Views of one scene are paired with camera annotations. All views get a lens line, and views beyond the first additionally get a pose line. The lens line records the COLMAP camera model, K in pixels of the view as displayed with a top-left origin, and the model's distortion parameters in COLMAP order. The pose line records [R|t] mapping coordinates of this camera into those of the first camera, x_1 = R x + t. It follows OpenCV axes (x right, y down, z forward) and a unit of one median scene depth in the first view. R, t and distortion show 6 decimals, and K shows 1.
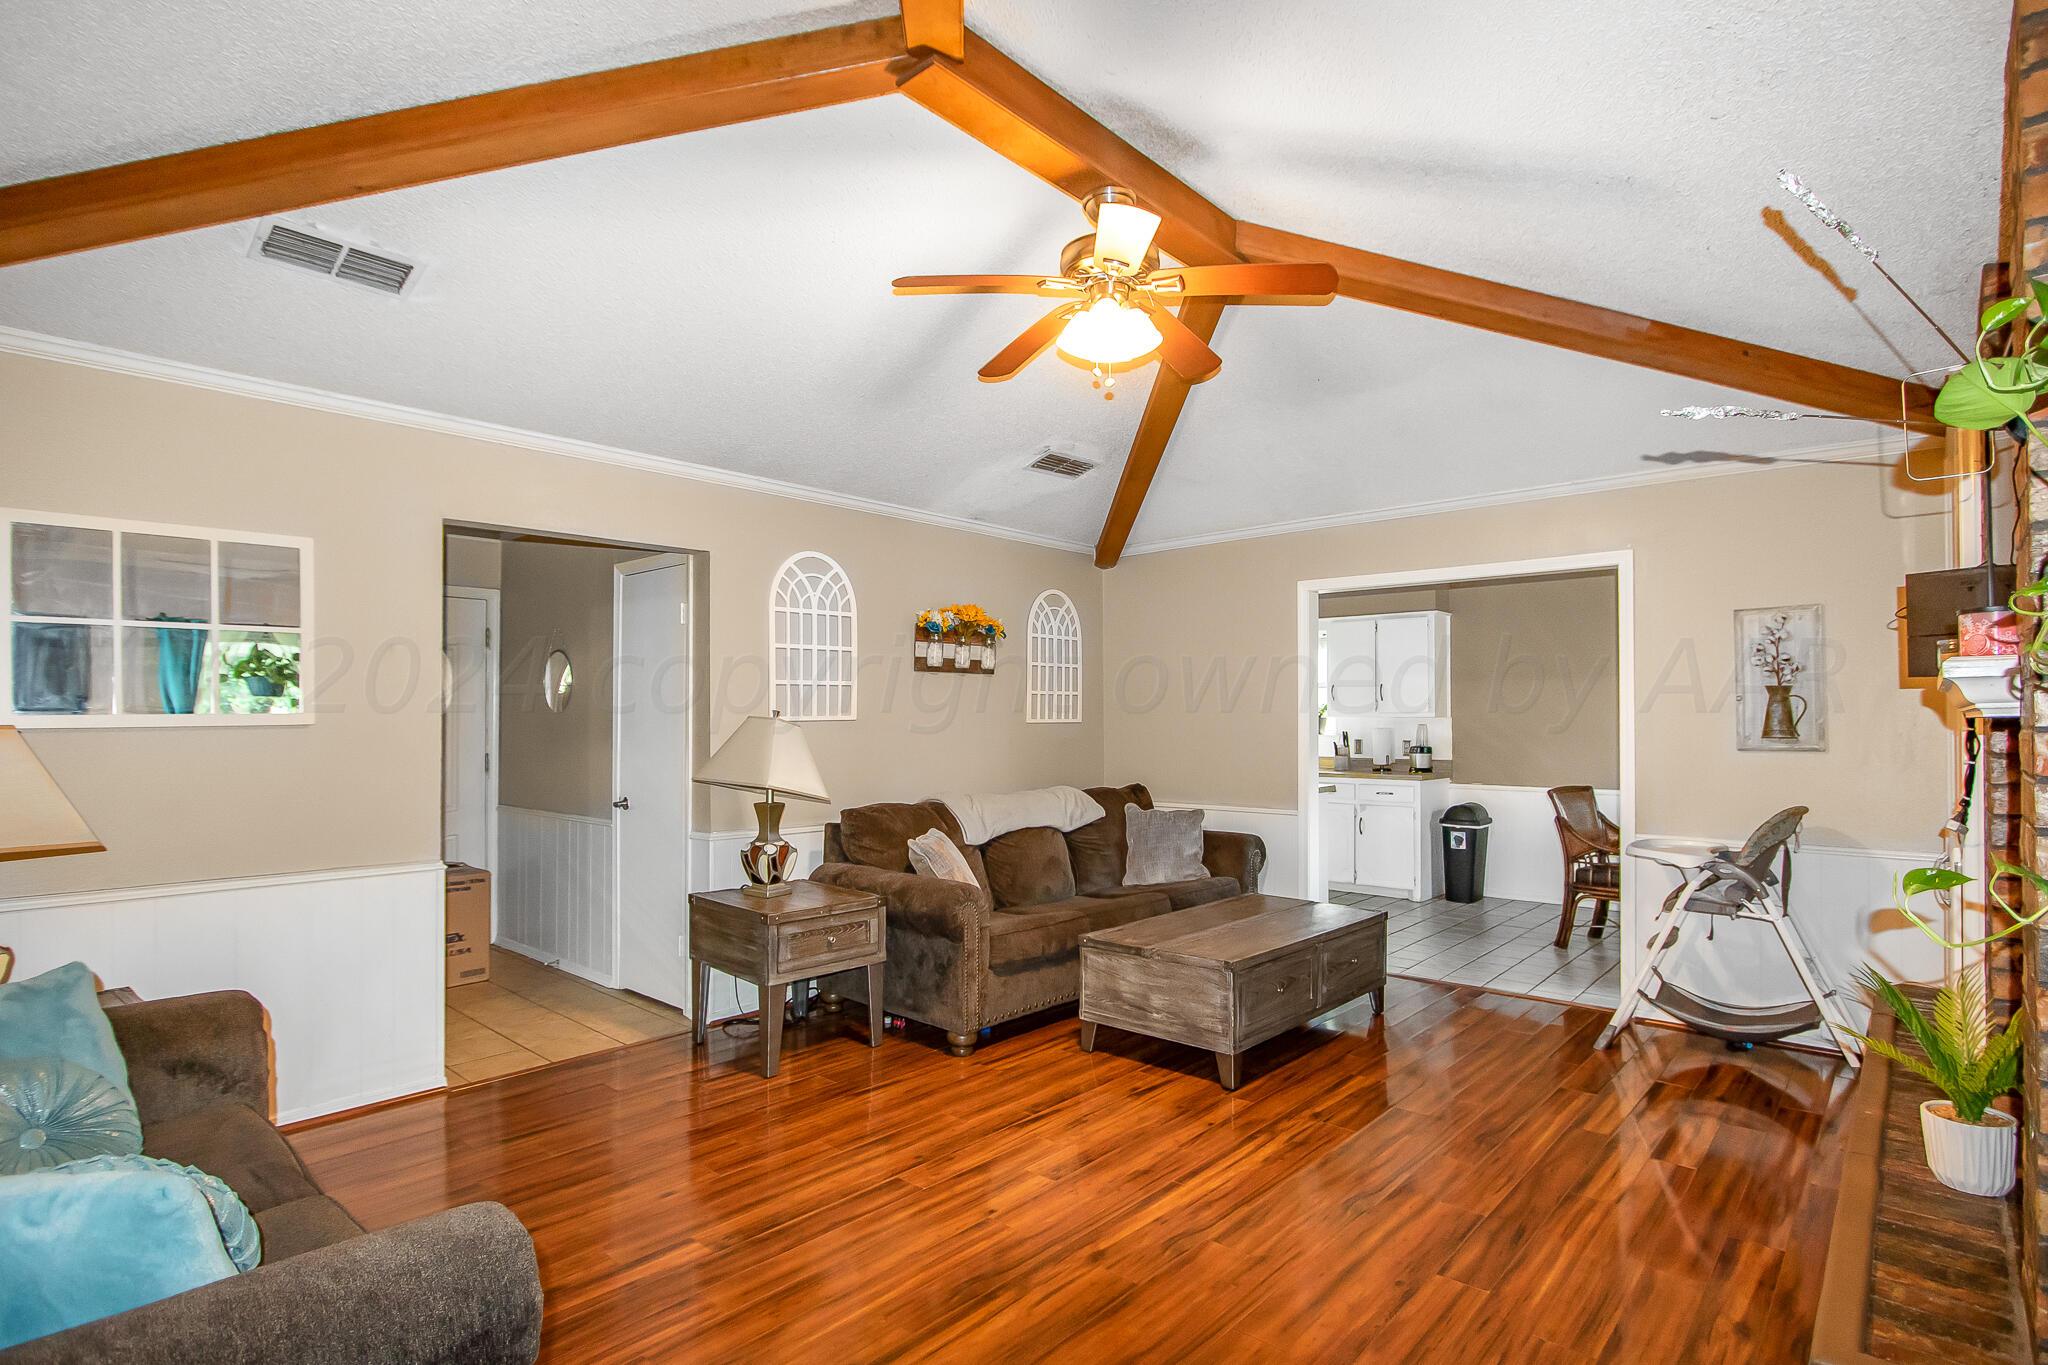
lens RADIAL K [[1018.7, 0, 1024.0], [0, 1018.7, 682.5], [0, 0, 1]] dist [-0.045302, 0.000248]
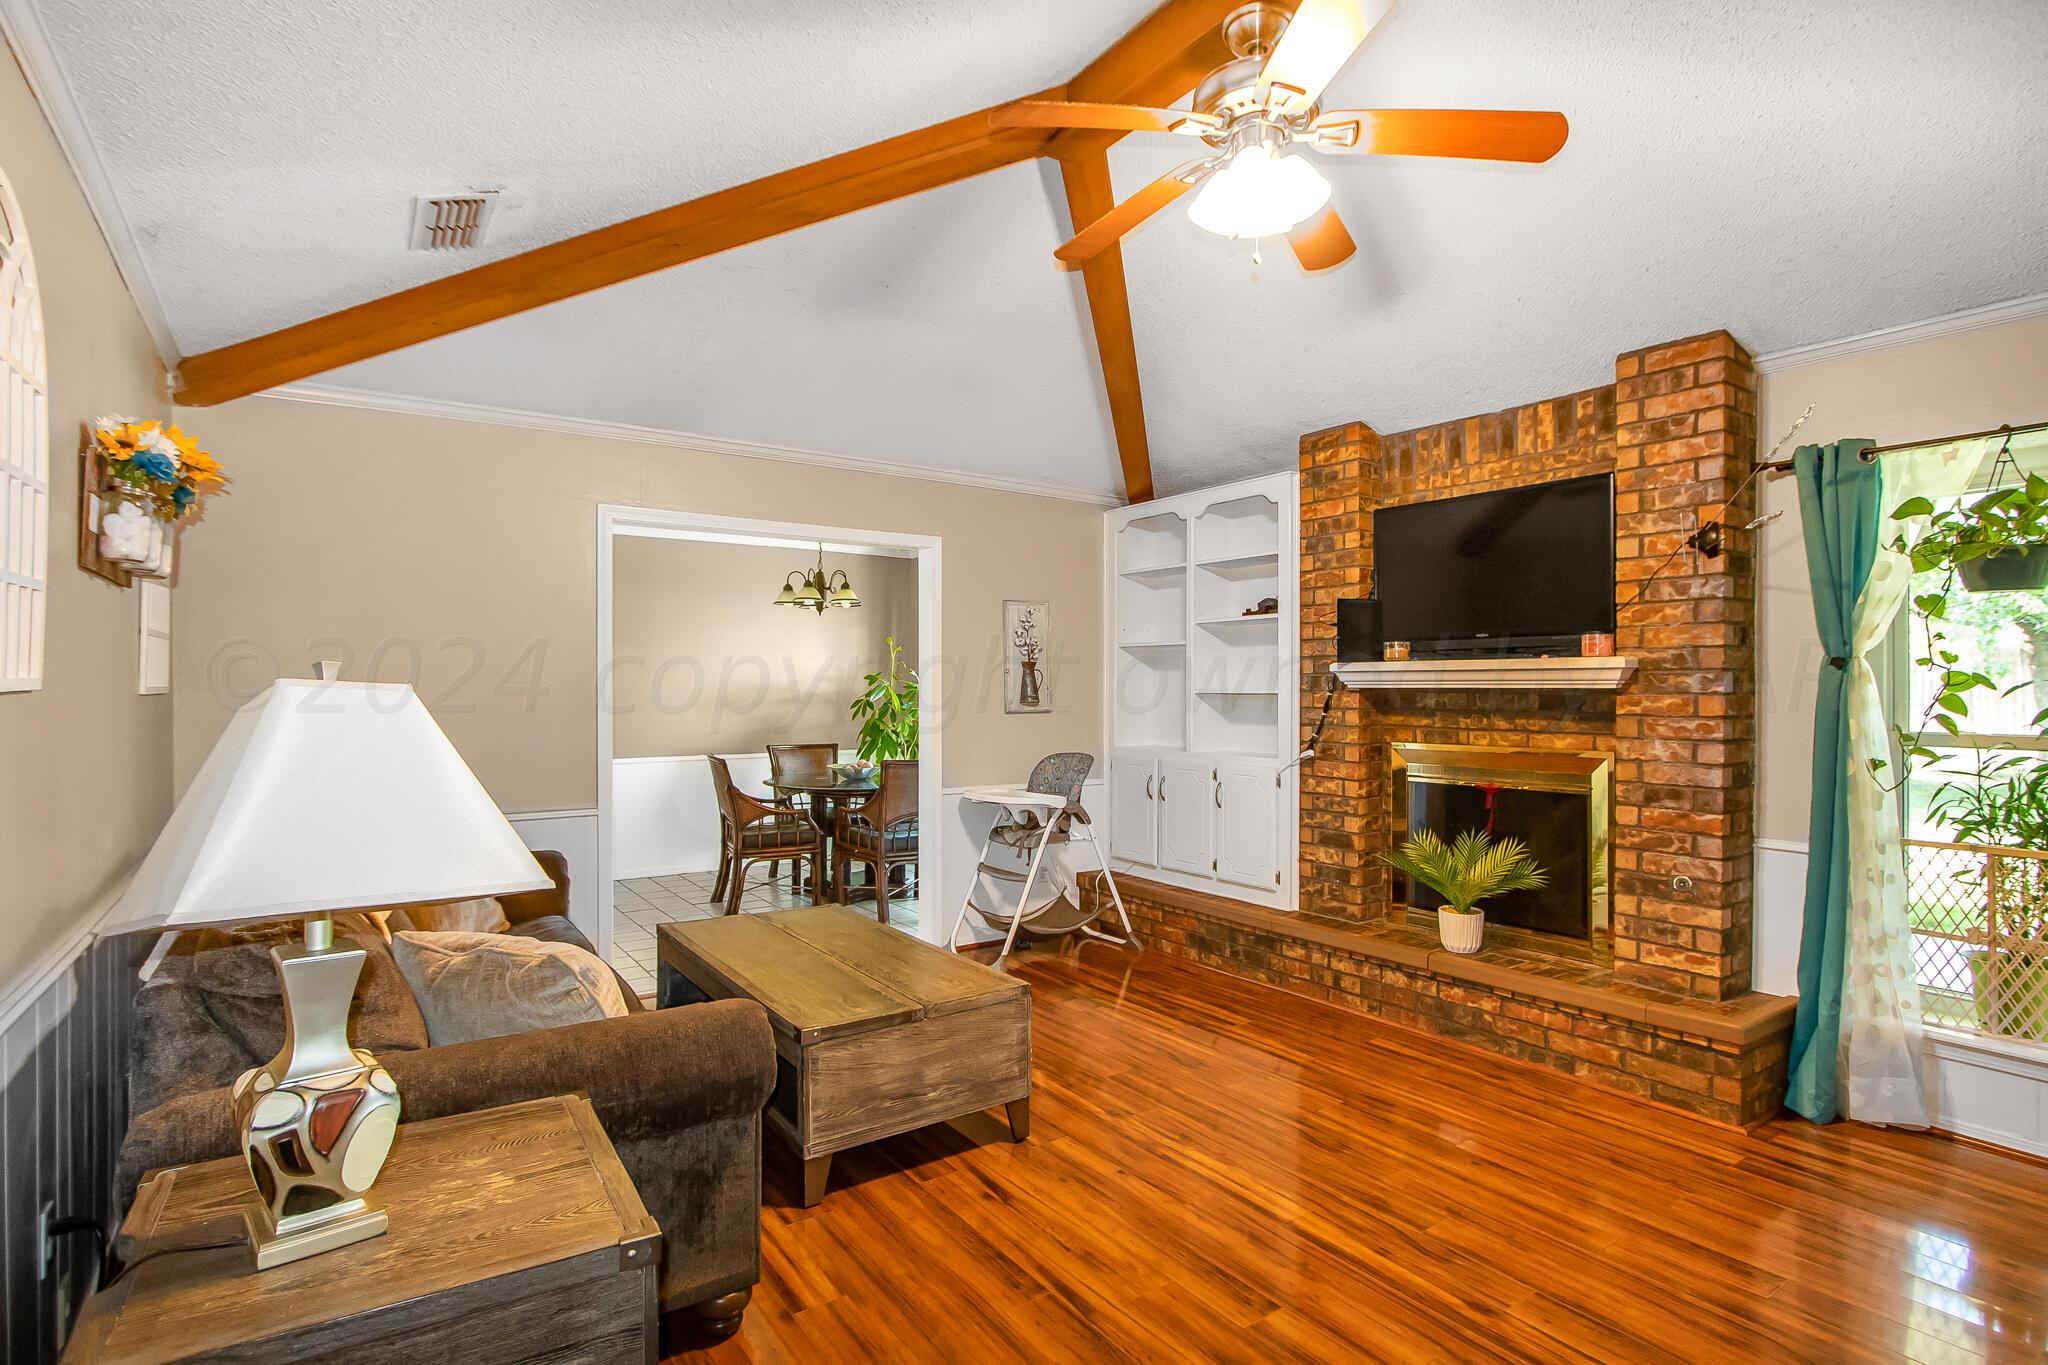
lens RADIAL K [[987.7, 0, 1024.0], [0, 987.7, 682.5], [0, 0, 1]] dist [-0.001986, -0.000210]
pose [[0.224602, -0.001451, 0.974450, -0.530751], [-0.039045, 0.999182, 0.010487, 0.018167], [-0.973668, -0.040403, 0.224361, 0.751784]]
